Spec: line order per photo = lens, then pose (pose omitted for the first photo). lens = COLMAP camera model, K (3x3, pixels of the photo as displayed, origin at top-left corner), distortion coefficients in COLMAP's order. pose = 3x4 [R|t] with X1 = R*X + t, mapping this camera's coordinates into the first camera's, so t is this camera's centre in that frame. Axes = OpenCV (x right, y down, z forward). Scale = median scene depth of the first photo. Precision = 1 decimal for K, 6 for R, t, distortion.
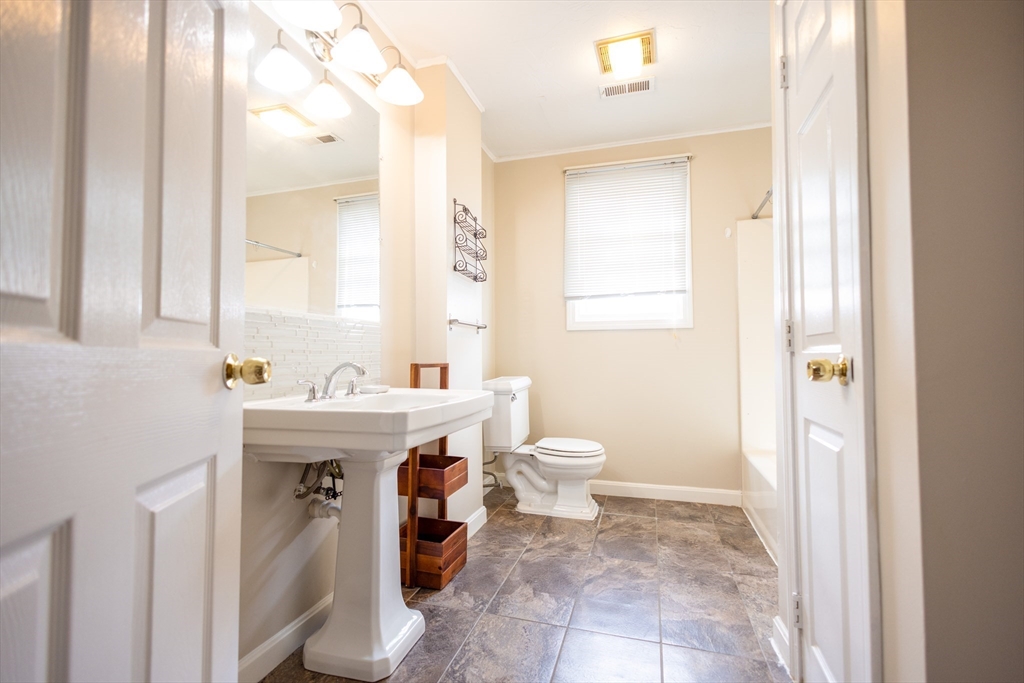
lens RADIAL K [[467.5, 0, 511.1], [0, 467.5, 343.3], [0, 0, 1]] dist [0.009186, -0.001402]
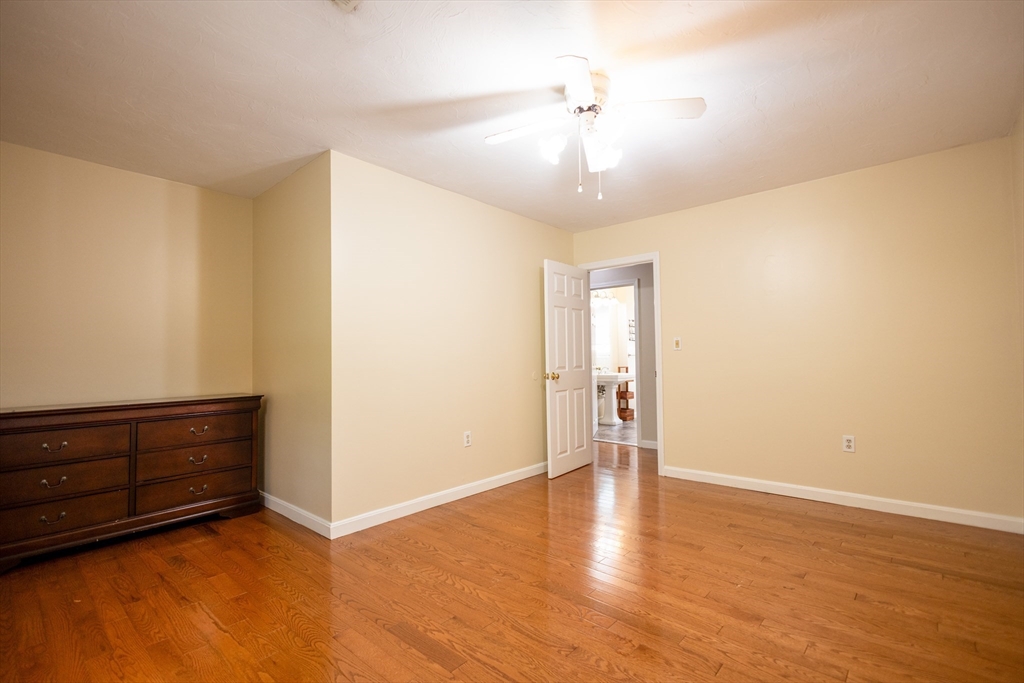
lens RADIAL K [[467.5, 0, 511.1], [0, 467.5, 343.3], [0, 0, 1]] dist [0.009186, -0.001402]
pose [[0.915168, -0.012390, -0.402882, 0.587140], [0.013587, 0.999908, 0.000112, -0.177770], [0.402843, -0.005576, 0.915252, -3.176329]]
